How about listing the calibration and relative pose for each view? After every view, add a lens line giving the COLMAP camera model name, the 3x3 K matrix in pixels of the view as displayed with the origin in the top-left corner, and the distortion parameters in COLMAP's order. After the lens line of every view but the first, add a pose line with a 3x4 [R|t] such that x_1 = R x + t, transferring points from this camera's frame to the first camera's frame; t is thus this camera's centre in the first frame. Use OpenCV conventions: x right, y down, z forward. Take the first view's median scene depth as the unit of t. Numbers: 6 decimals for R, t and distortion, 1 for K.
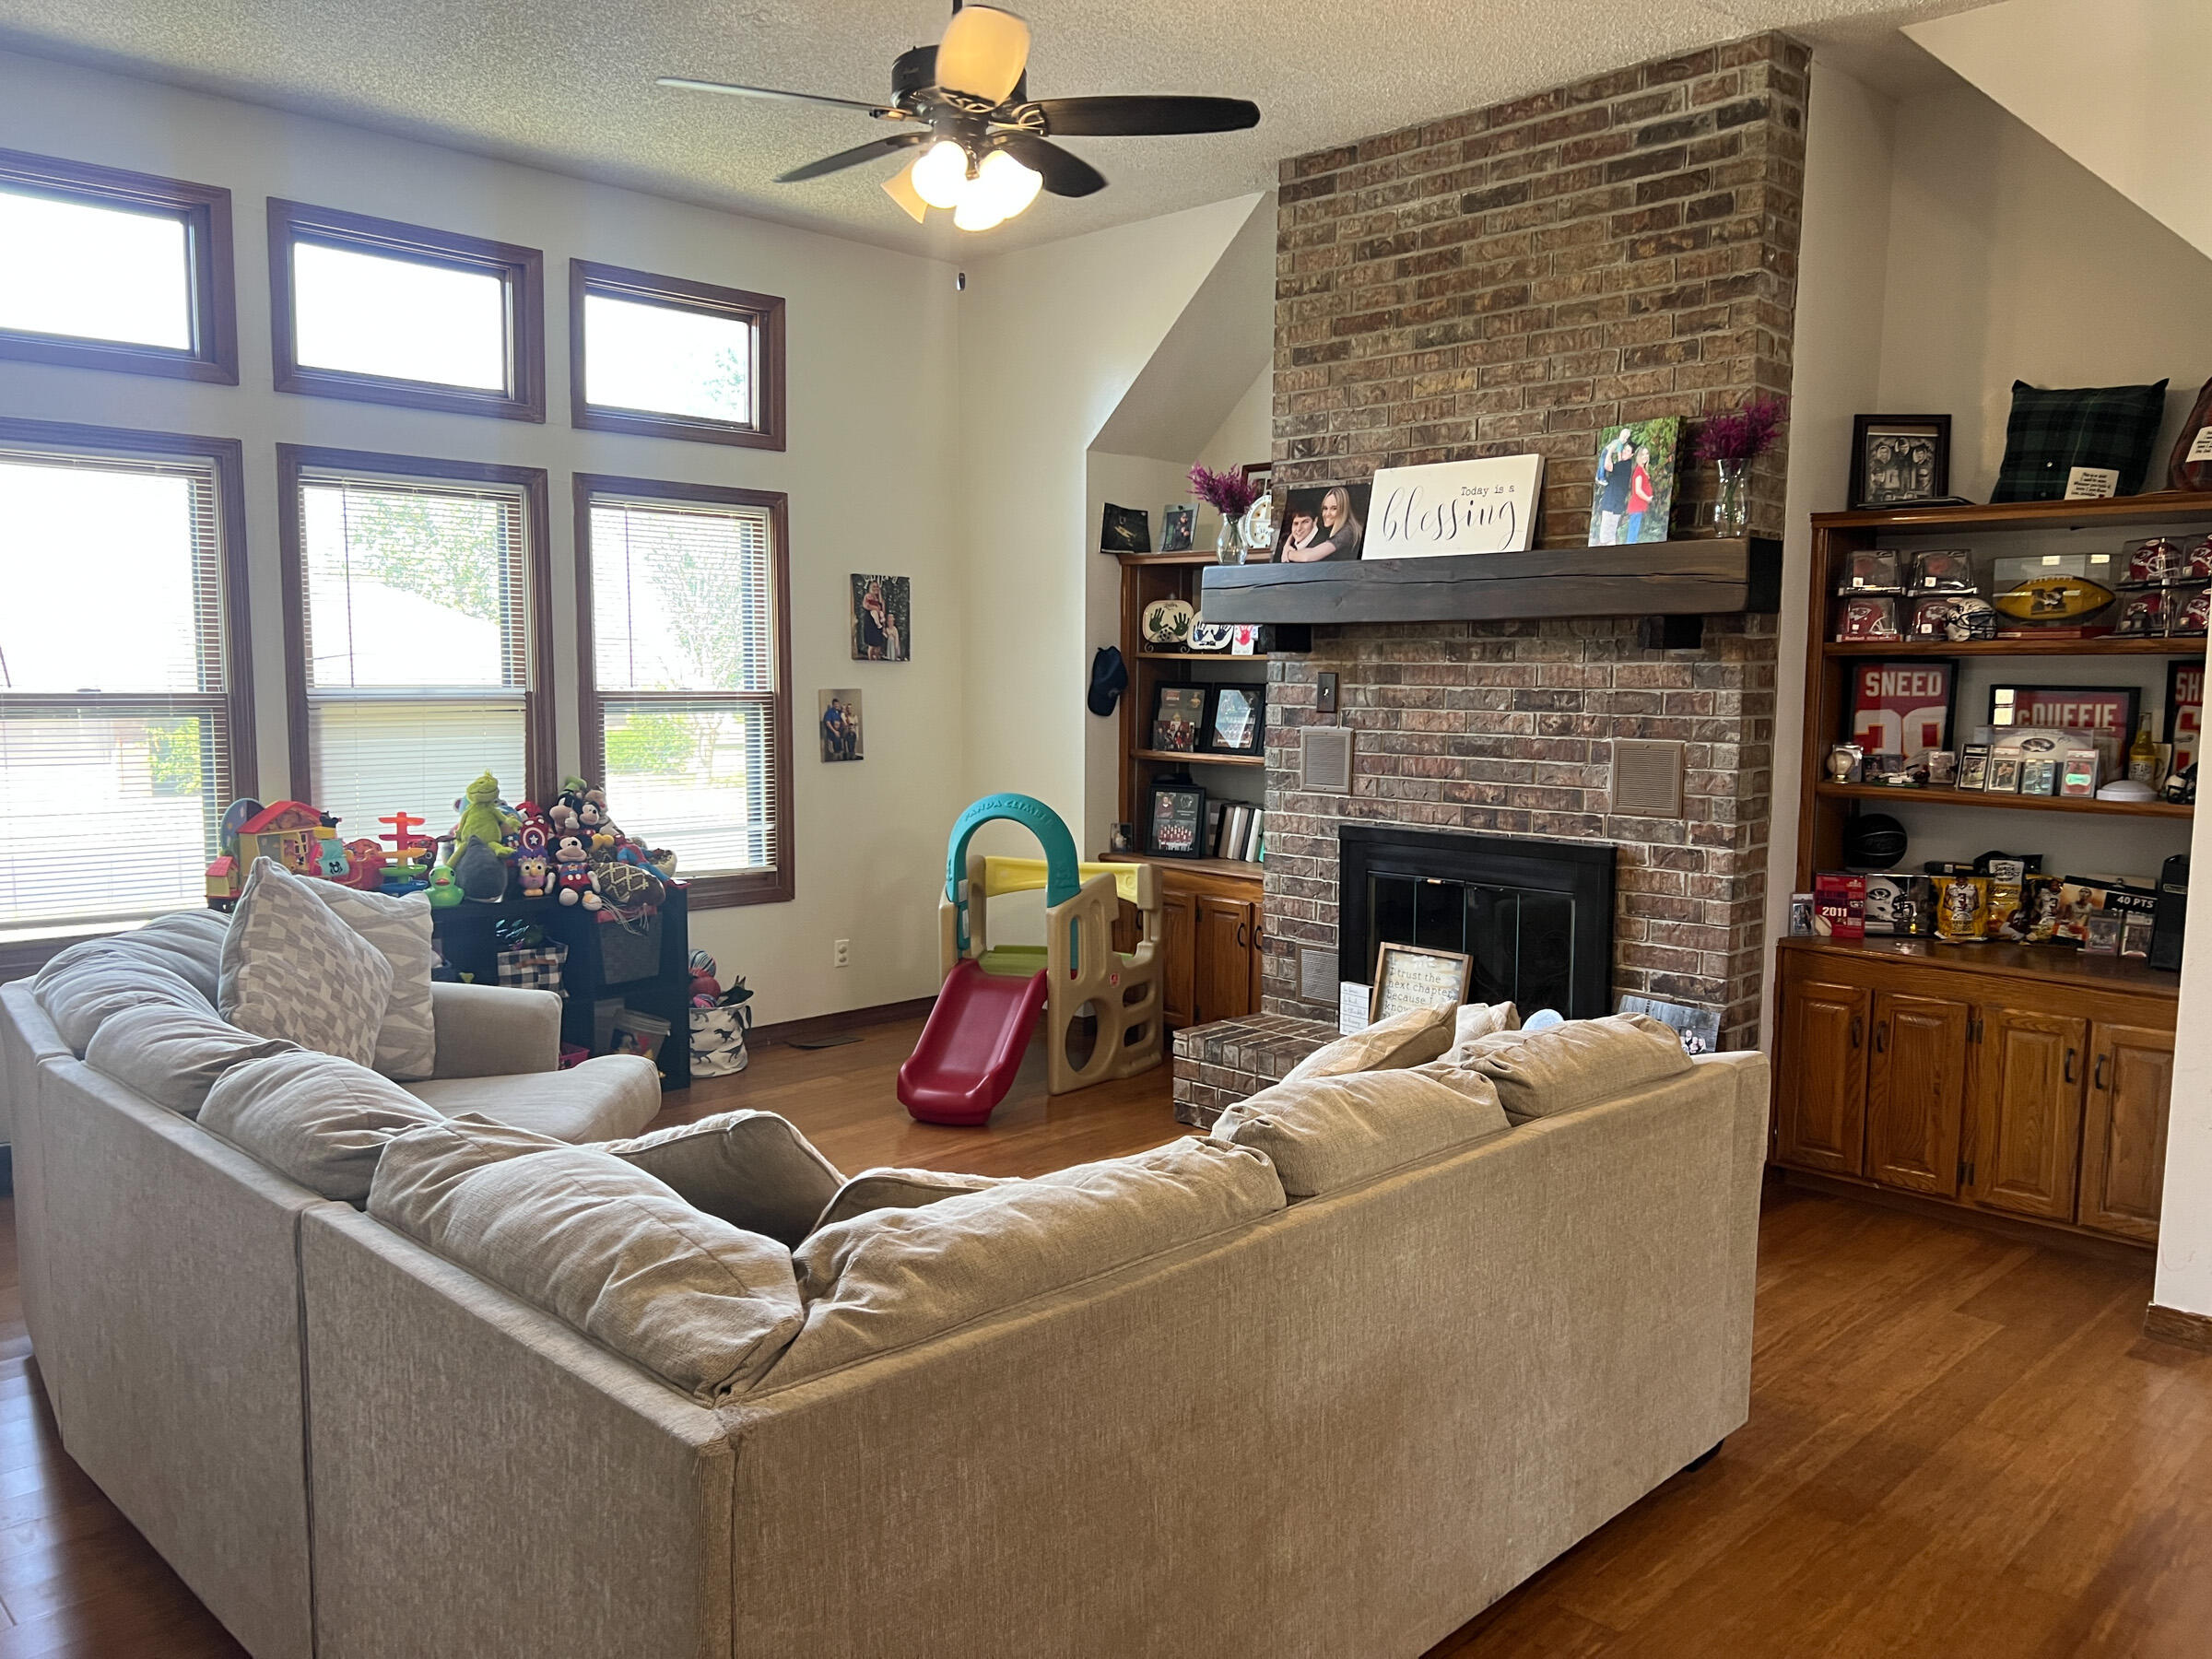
lens RADIAL K [[1660.3, 0, 1119.7], [0, 1660.3, 844.1], [0, 0, 1]] dist [0.065652, -0.080121]
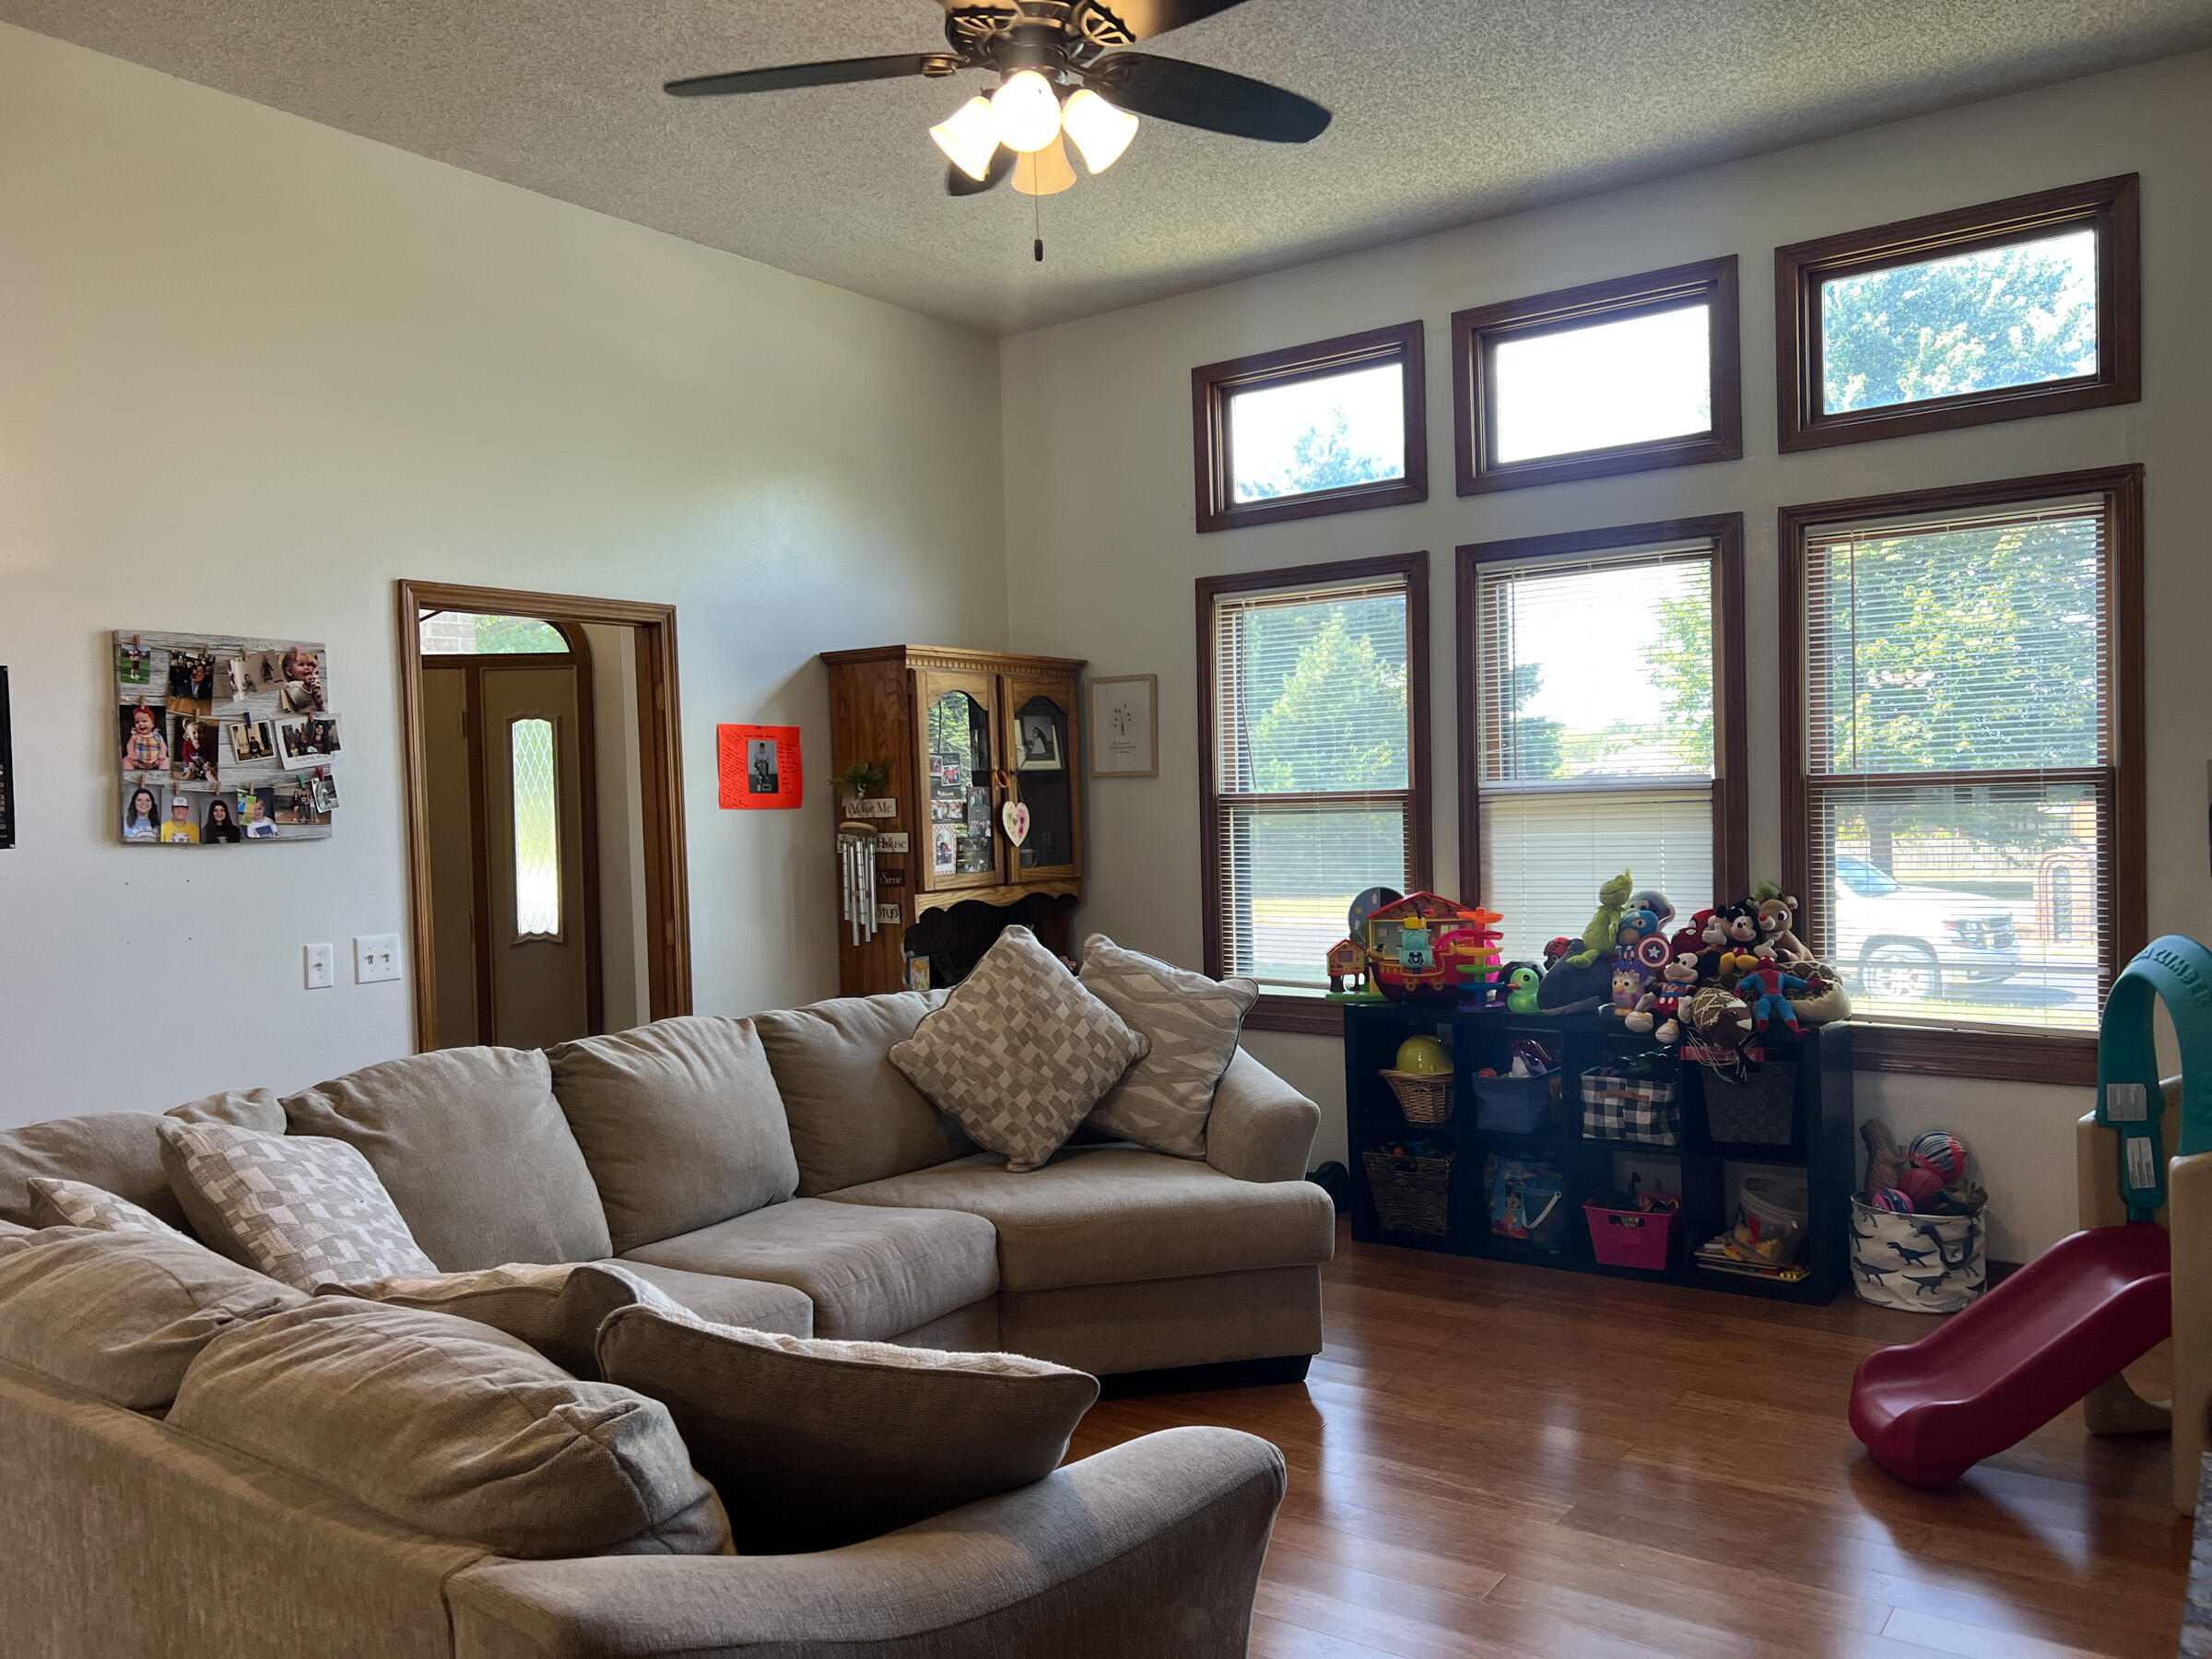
lens RADIAL K [[1888.2, 0, 1018.6], [0, 1888.2, 831.7], [0, 0, 1]] dist [0.029636, -0.010943]
pose [[0.067078, 0.021710, -0.997511, 0.664938], [-0.064005, 0.997798, 0.017412, -0.067960], [0.995693, 0.062677, 0.068320, 0.676757]]
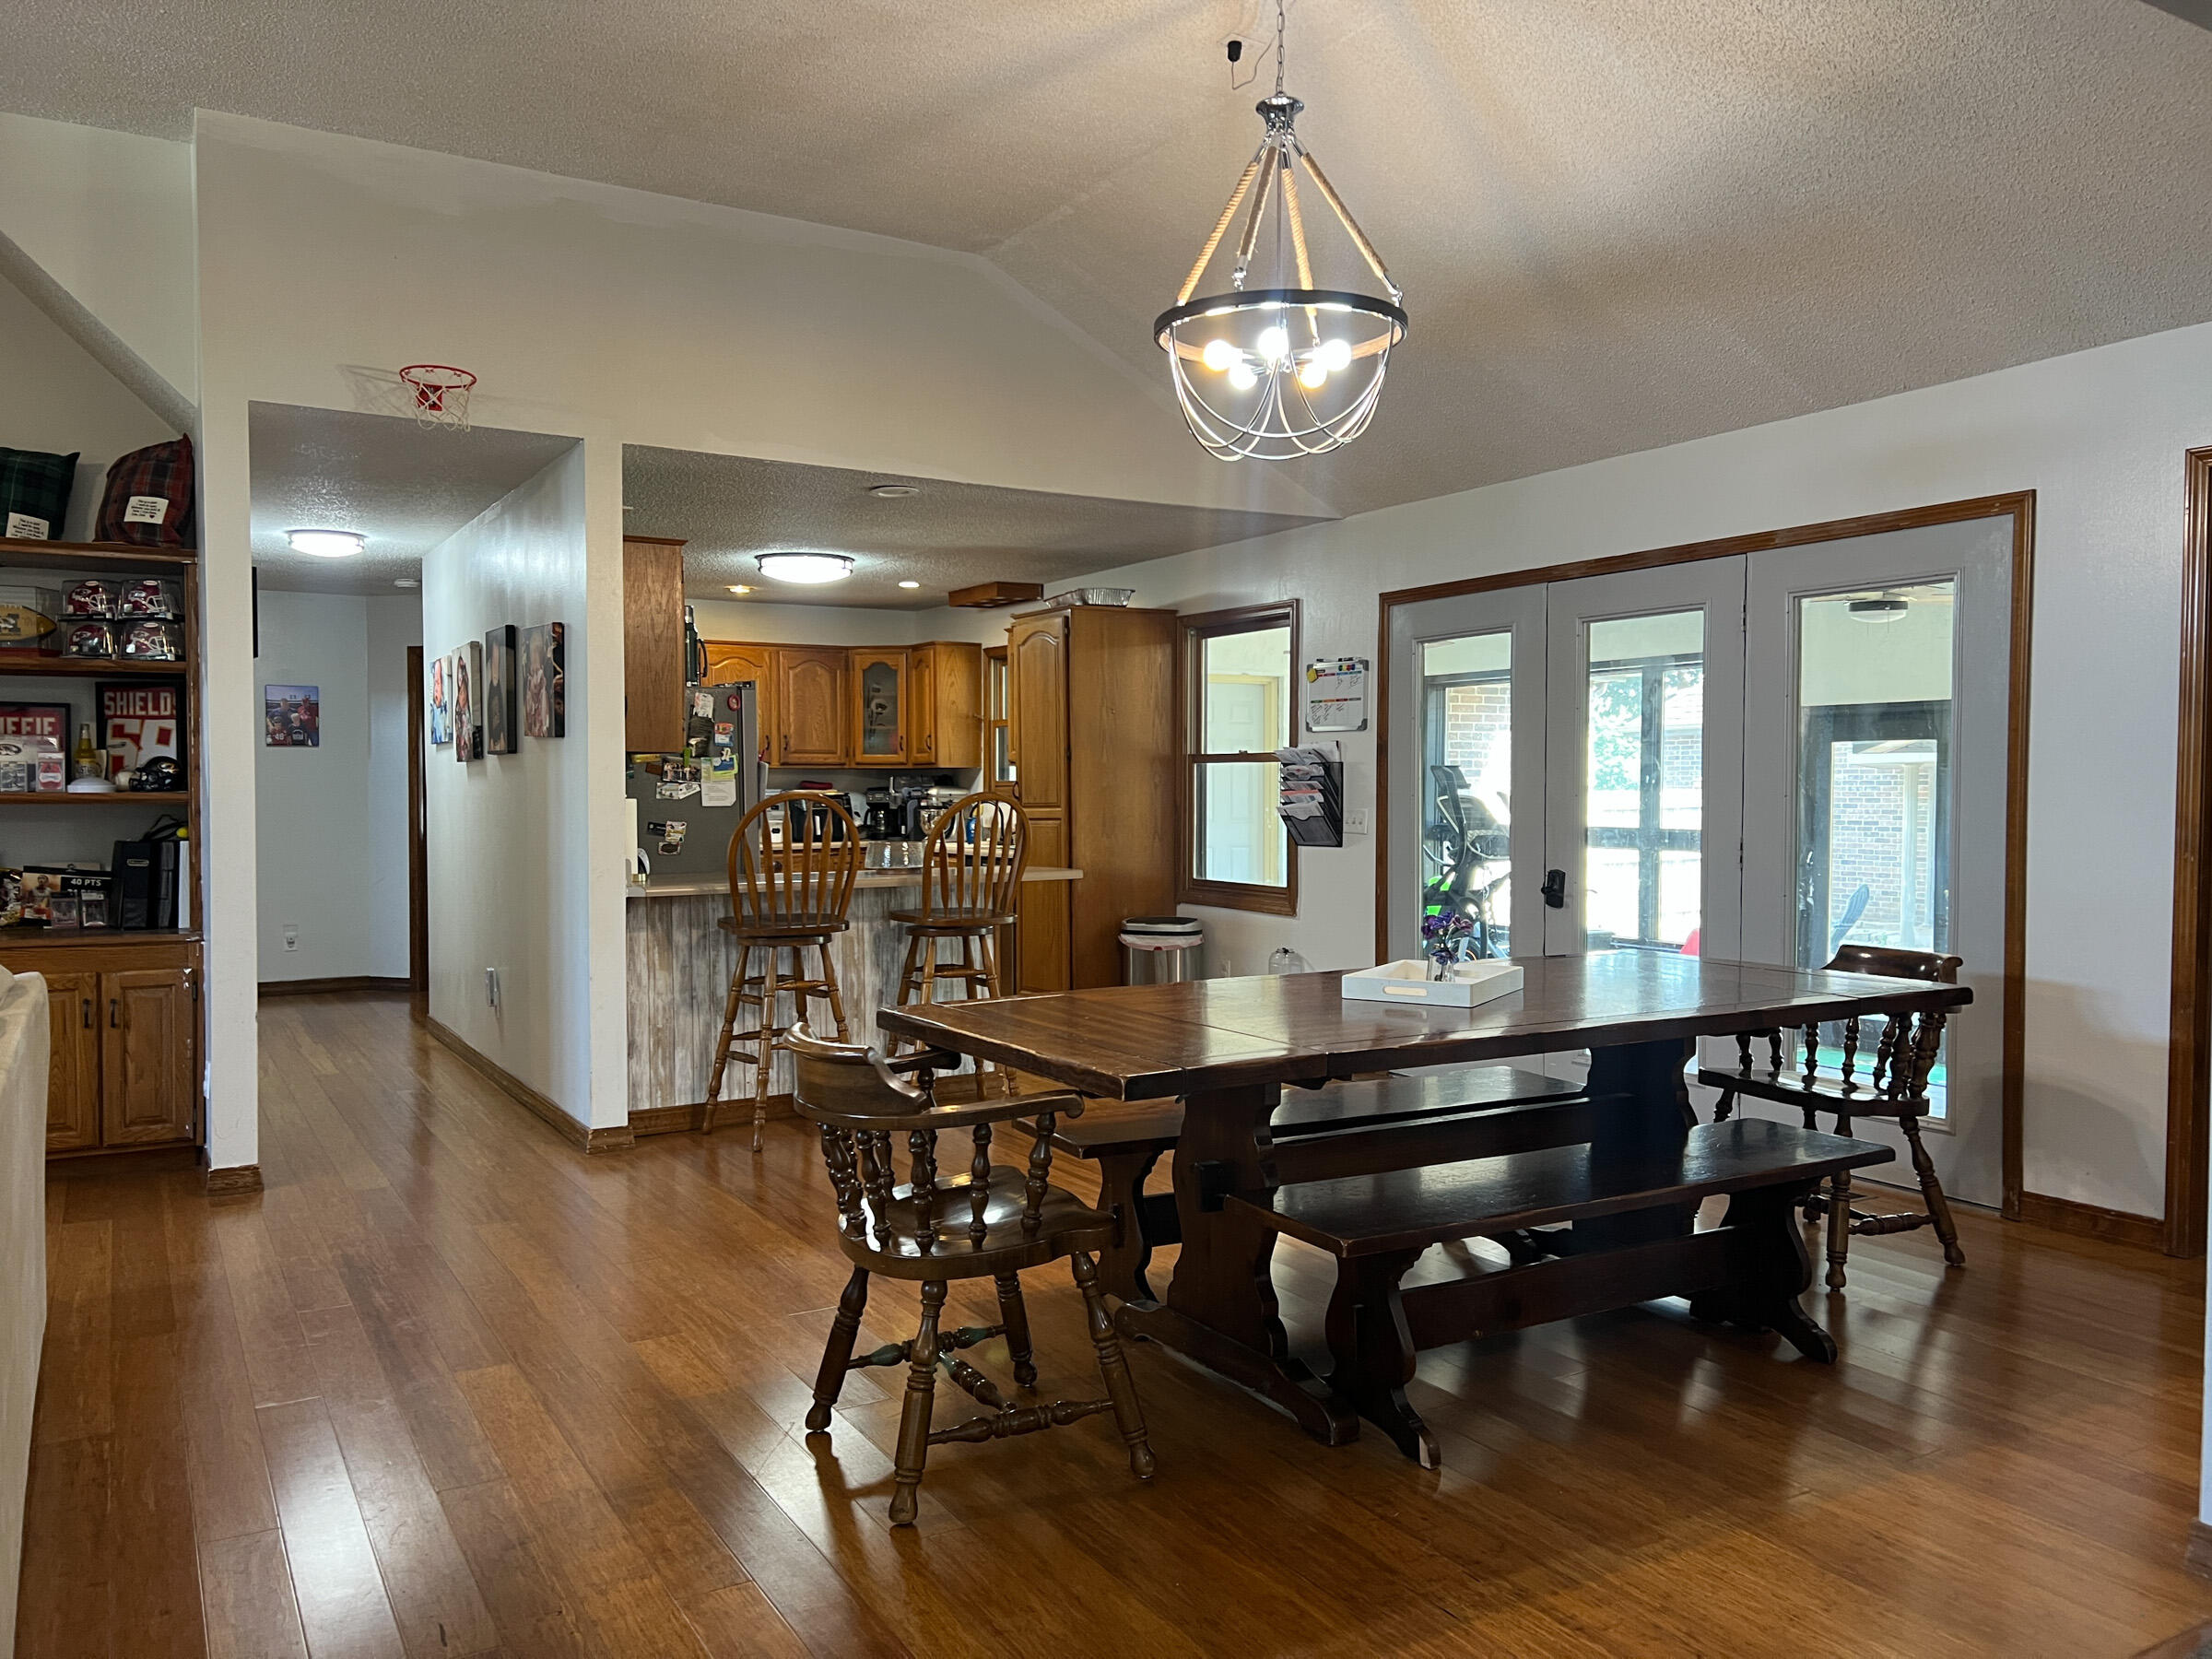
lens RADIAL K [[1660.3, 0, 1130.2], [0, 1660.3, 841.0], [0, 0, 1]] dist [0.065652, -0.080121]
pose [[0.238179, -0.038047, 0.970476, -0.348243], [0.103766, 0.994510, 0.013522, 0.060498], [-0.965662, 0.097482, 0.240820, -0.008045]]
